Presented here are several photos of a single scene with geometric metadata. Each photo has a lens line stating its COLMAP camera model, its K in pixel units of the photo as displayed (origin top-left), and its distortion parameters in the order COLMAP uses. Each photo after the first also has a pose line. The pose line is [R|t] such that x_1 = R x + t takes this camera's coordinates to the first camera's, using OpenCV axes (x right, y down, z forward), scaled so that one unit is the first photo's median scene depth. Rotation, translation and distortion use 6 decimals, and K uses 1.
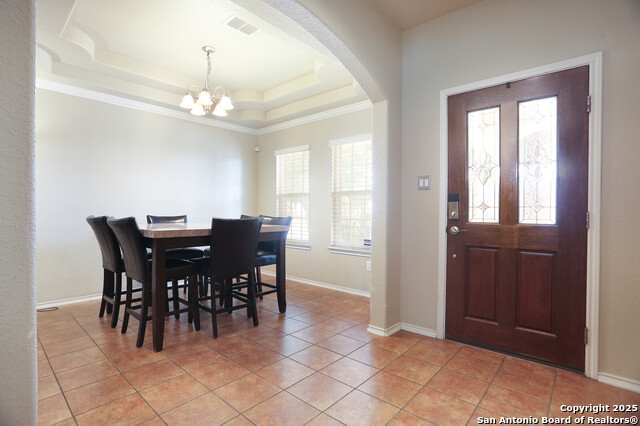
lens RADIAL K [[308.9, 0, 318.4], [0, 308.9, 212.2], [0, 0, 1]] dist [-0.017759, 0.001432]
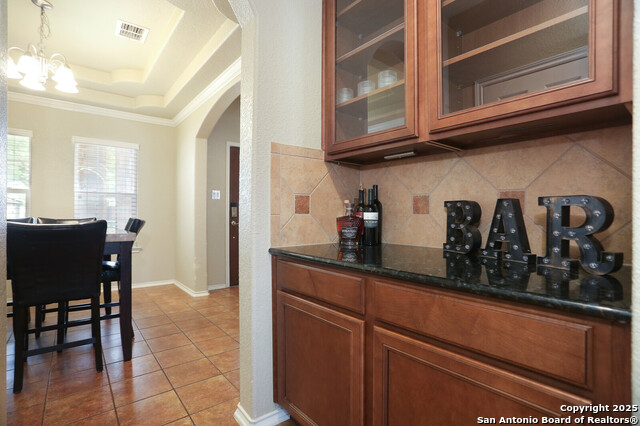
lens RADIAL K [[308.9, 0, 317.6], [0, 308.9, 212.2], [0, 0, 1]] dist [-0.017759, 0.001432]
pose [[0.162234, -0.004514, 0.986742, -1.224310], [0.006548, 0.999972, 0.003498, -0.007870], [-0.986731, 0.005894, 0.162259, 0.232674]]
